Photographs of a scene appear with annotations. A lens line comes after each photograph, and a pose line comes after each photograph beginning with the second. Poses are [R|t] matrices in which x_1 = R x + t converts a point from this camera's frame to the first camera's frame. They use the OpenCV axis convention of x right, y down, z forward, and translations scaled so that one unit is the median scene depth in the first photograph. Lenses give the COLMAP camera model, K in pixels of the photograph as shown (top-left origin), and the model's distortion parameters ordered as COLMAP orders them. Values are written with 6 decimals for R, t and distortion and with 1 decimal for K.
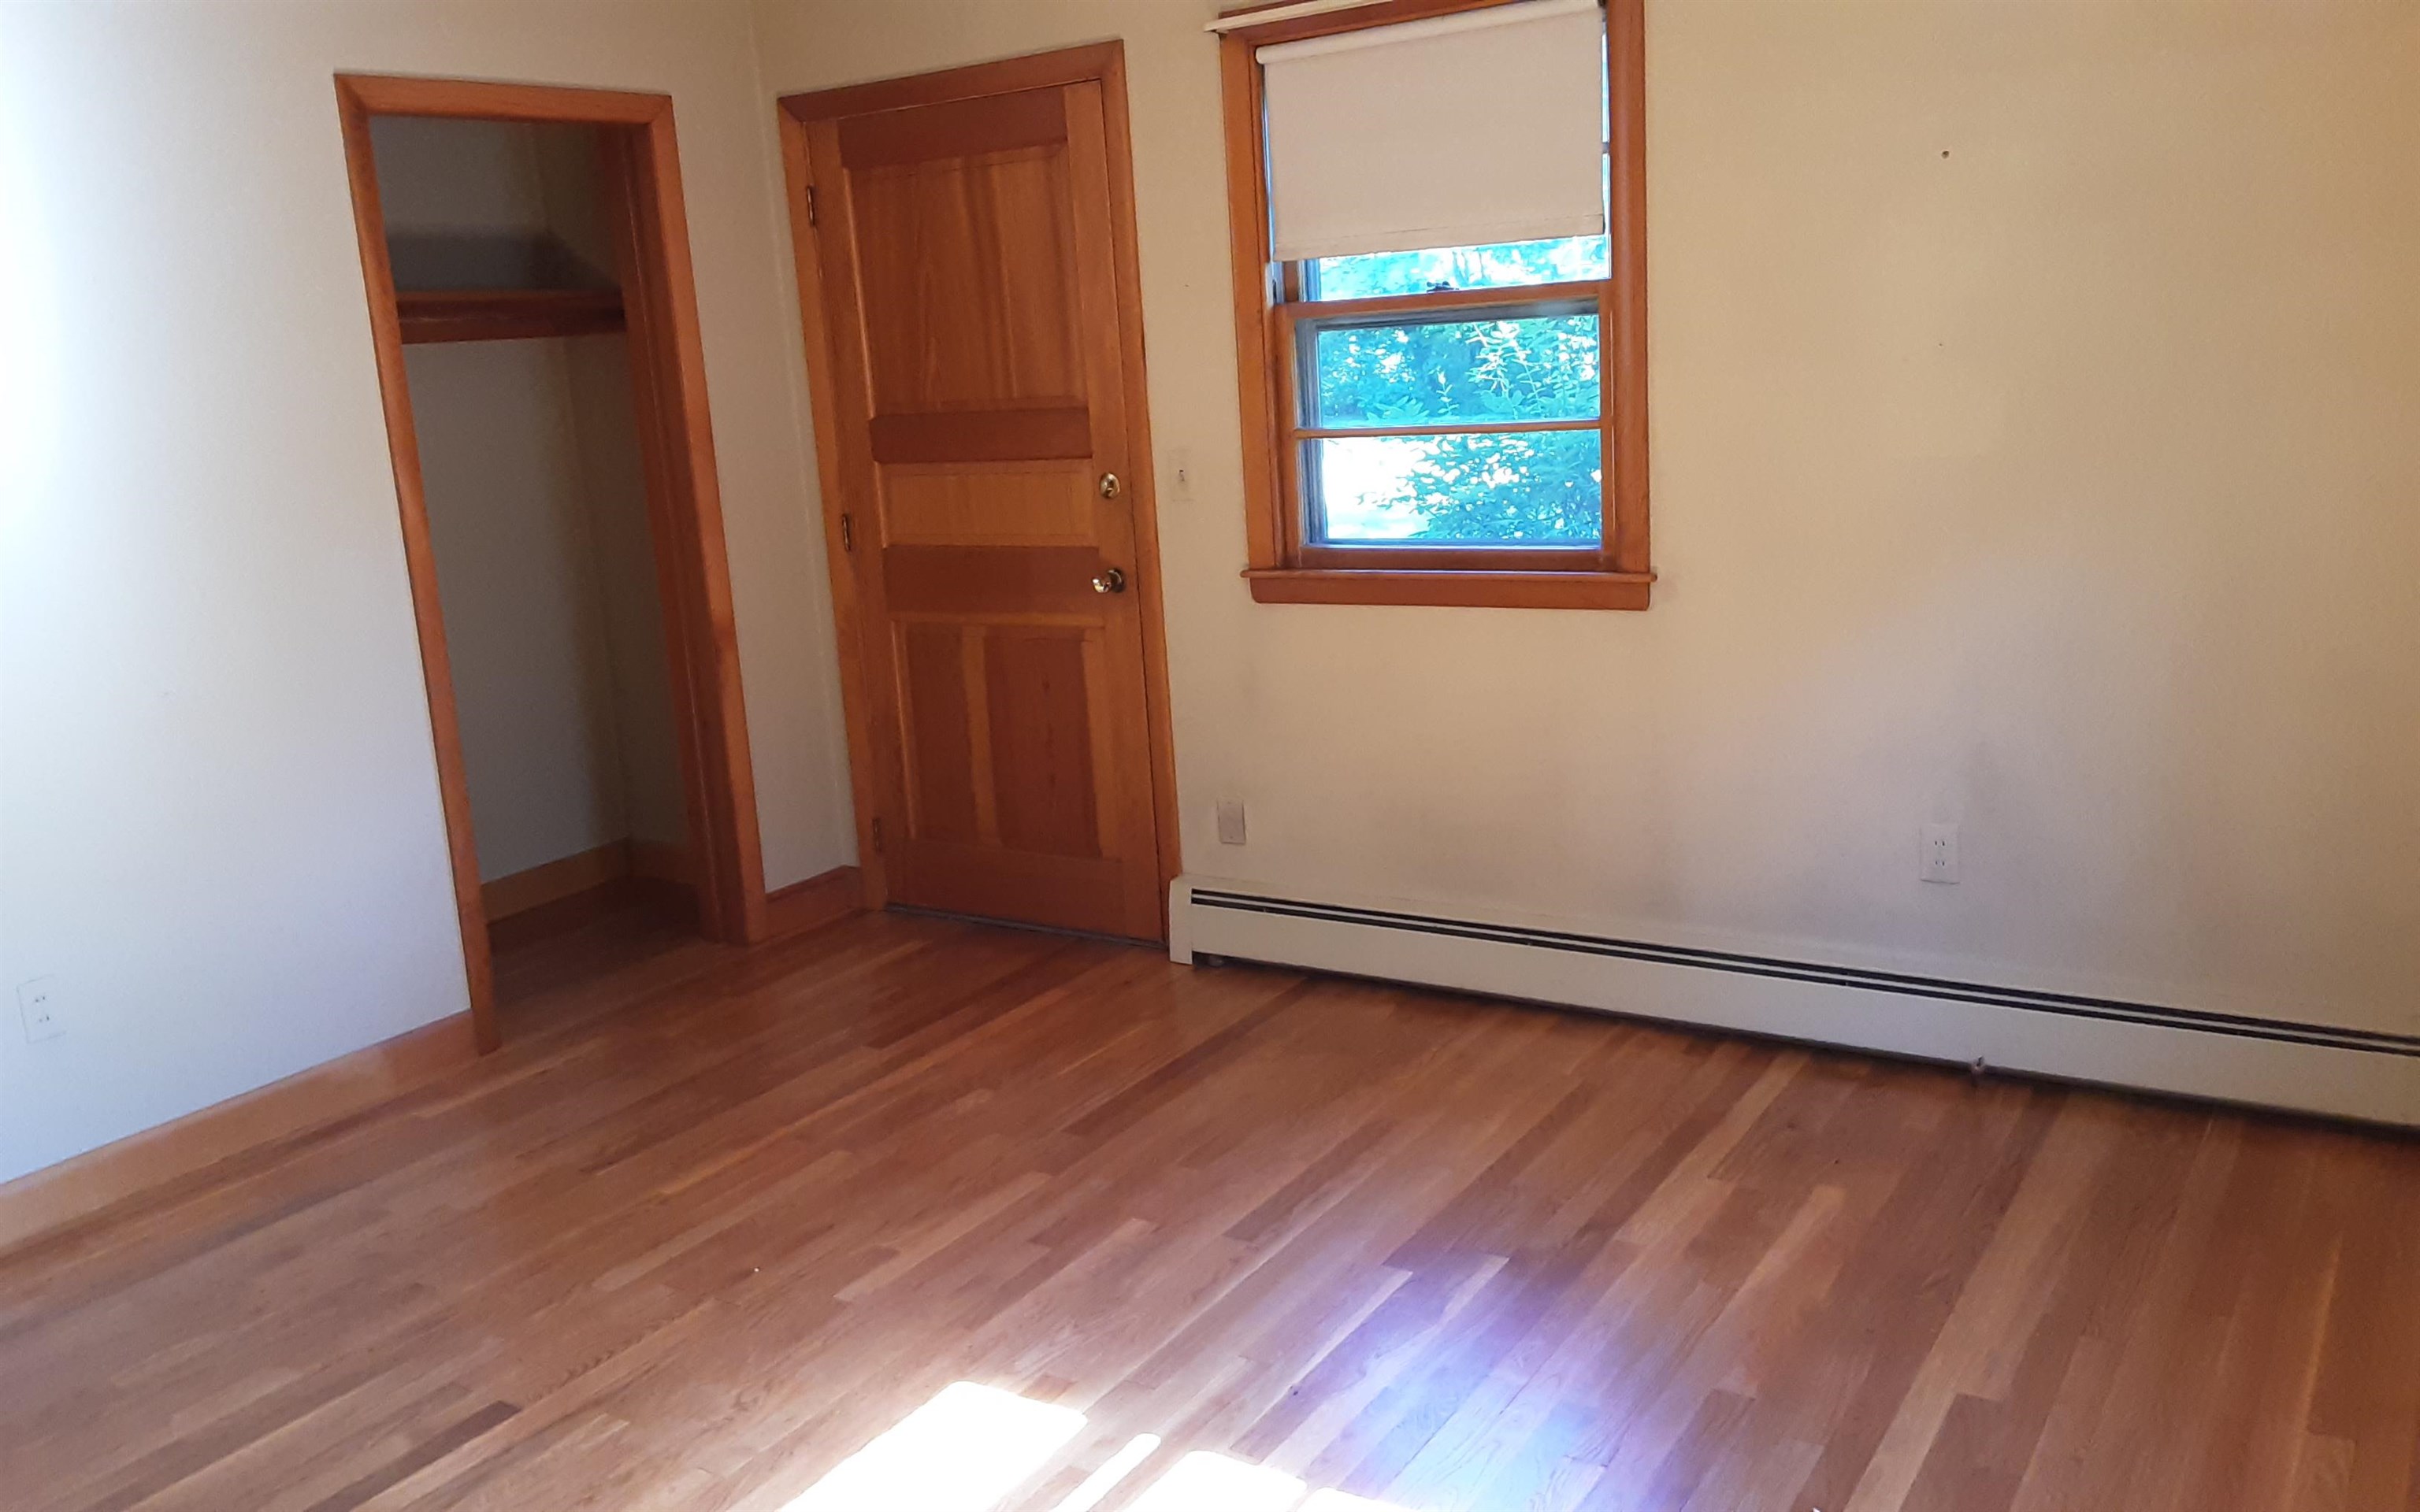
lens RADIAL K [[1926.4, 0, 1193.7], [0, 1926.4, 738.4], [0, 0, 1]] dist [0.097704, -0.136239]
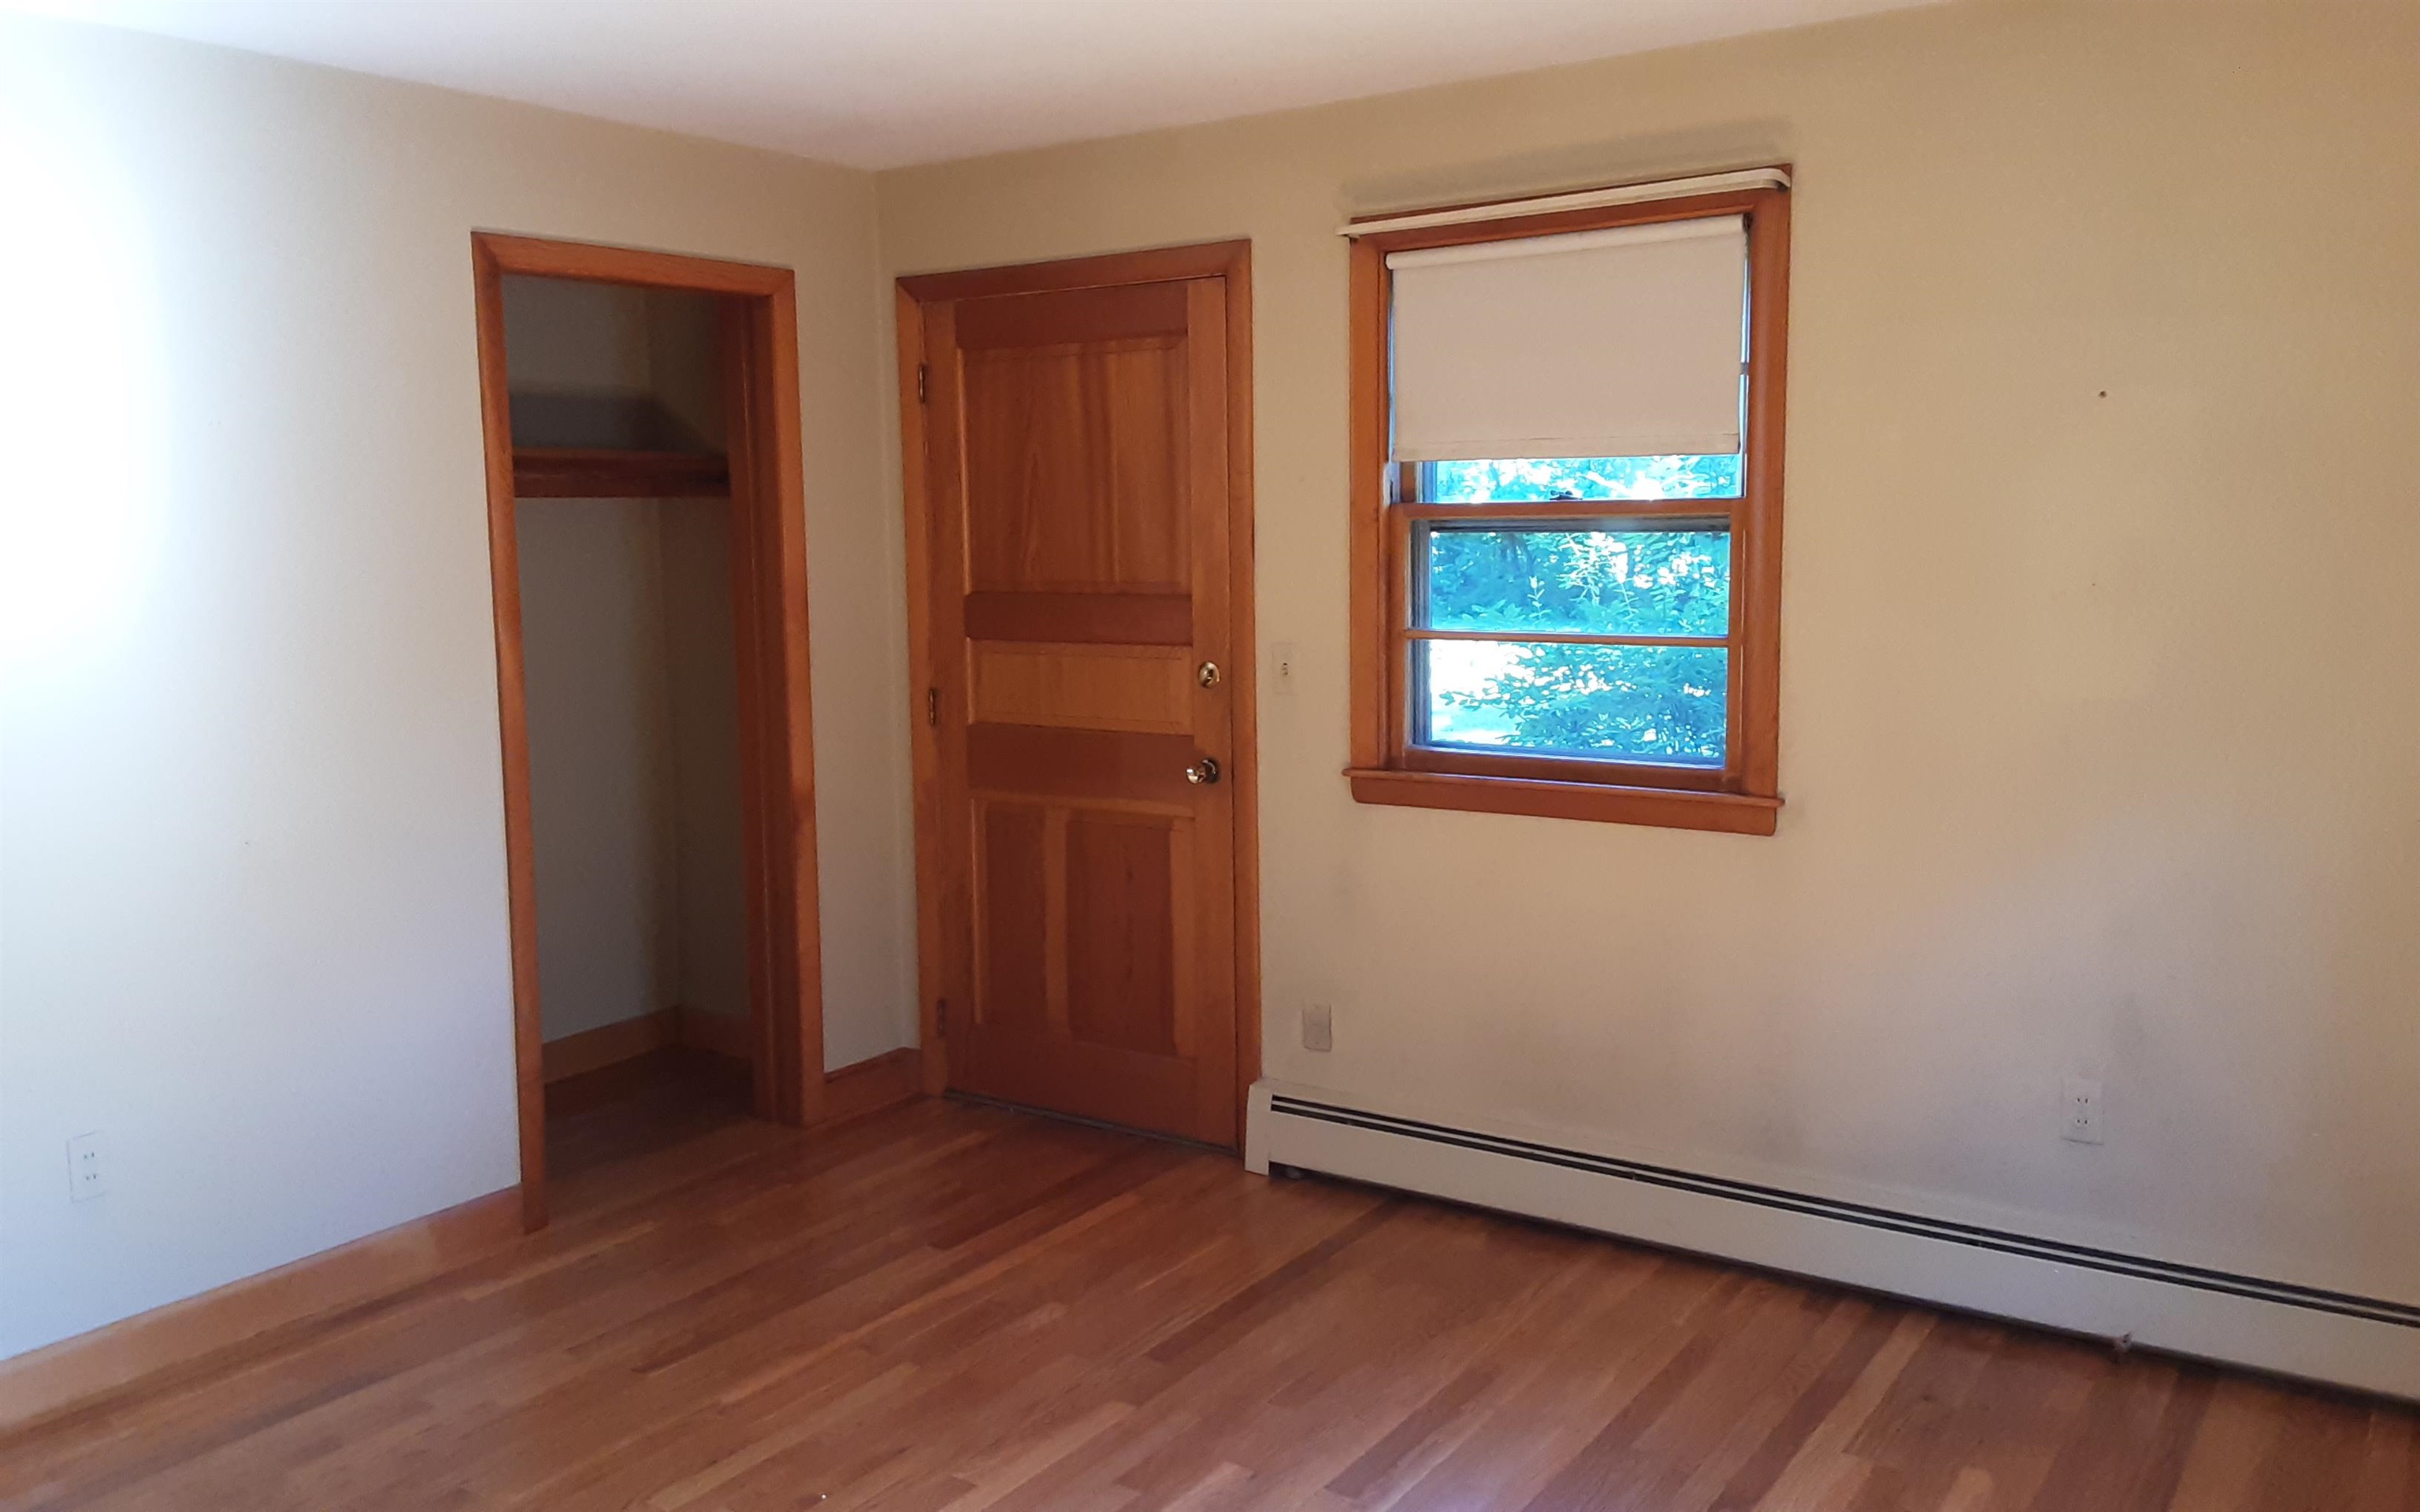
lens RADIAL K [[1926.4, 0, 1195.7], [0, 1926.4, 734.3], [0, 0, 1]] dist [0.097704, -0.136239]
pose [[0.998492, 0.054115, -0.009256, -0.044657], [-0.054745, 0.994084, -0.093807, -0.009217], [0.004125, 0.094172, 0.995547, 0.027556]]
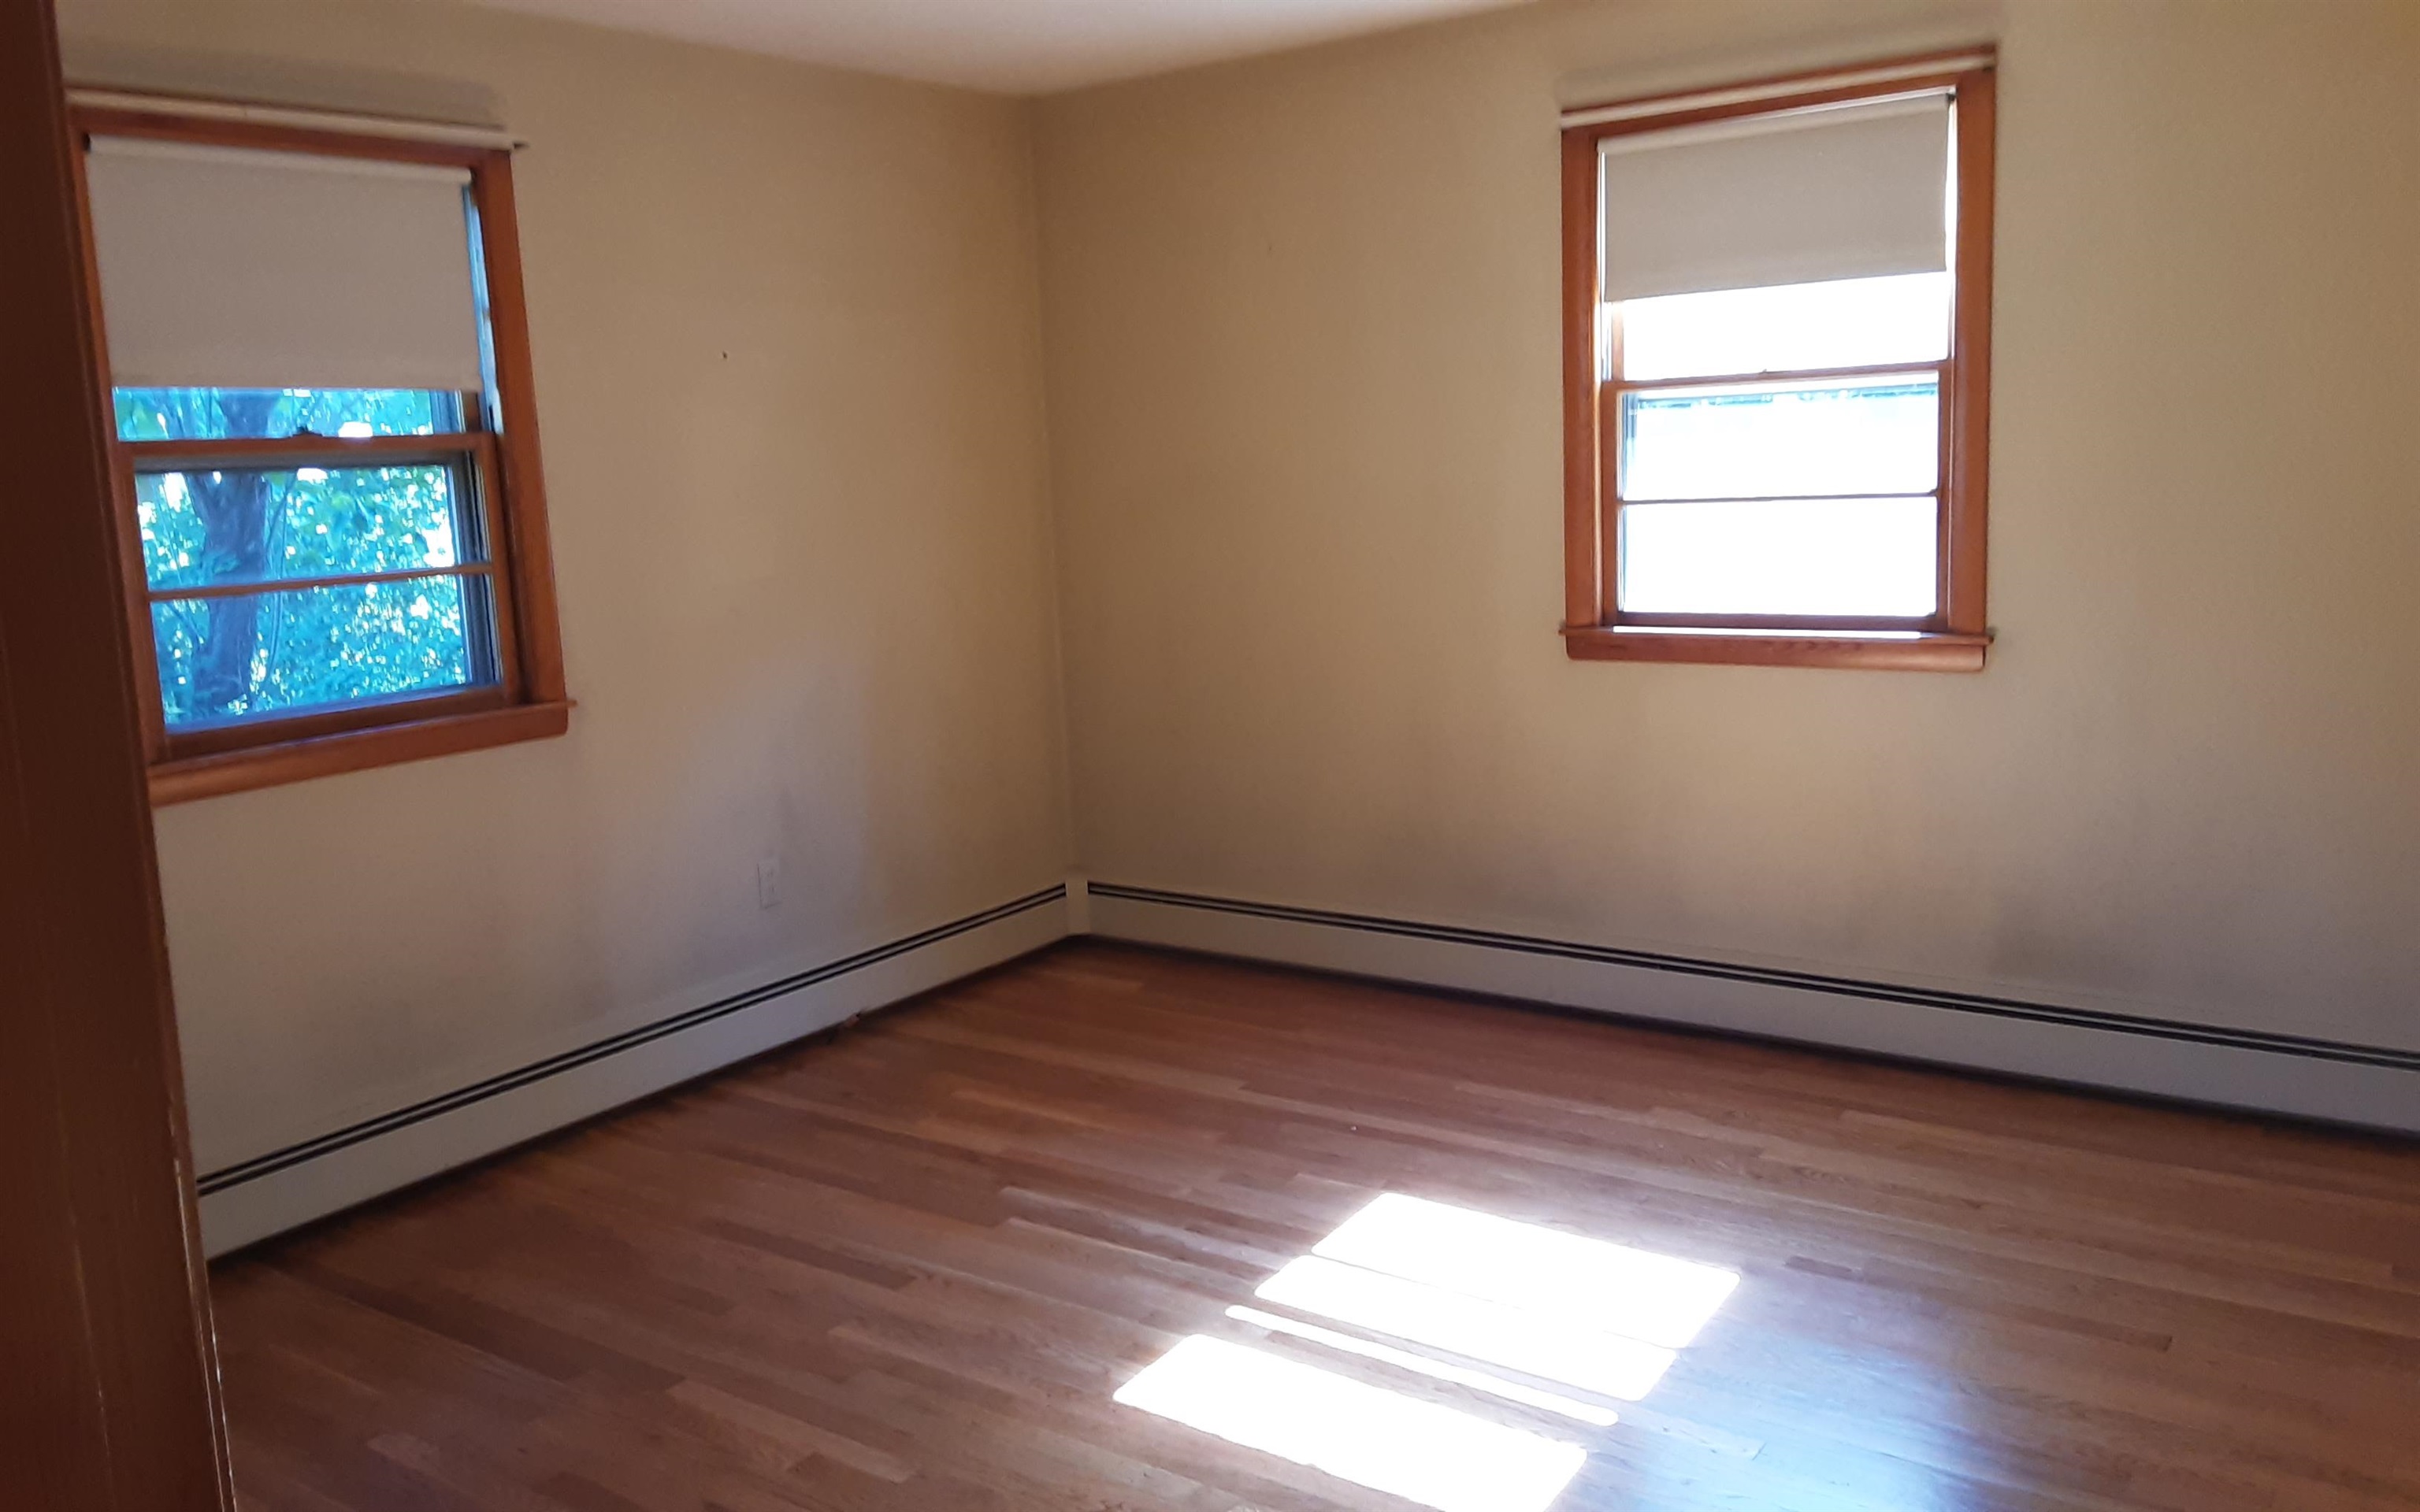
lens RADIAL K [[1926.4, 0, 1194.9], [0, 1926.4, 742.4], [0, 0, 1]] dist [0.097704, -0.136239]
pose [[0.038495, -0.095818, 0.994654, -0.785631], [0.241878, 0.966684, 0.083762, -0.063341], [-0.969543, 0.237361, 0.060389, 0.554143]]
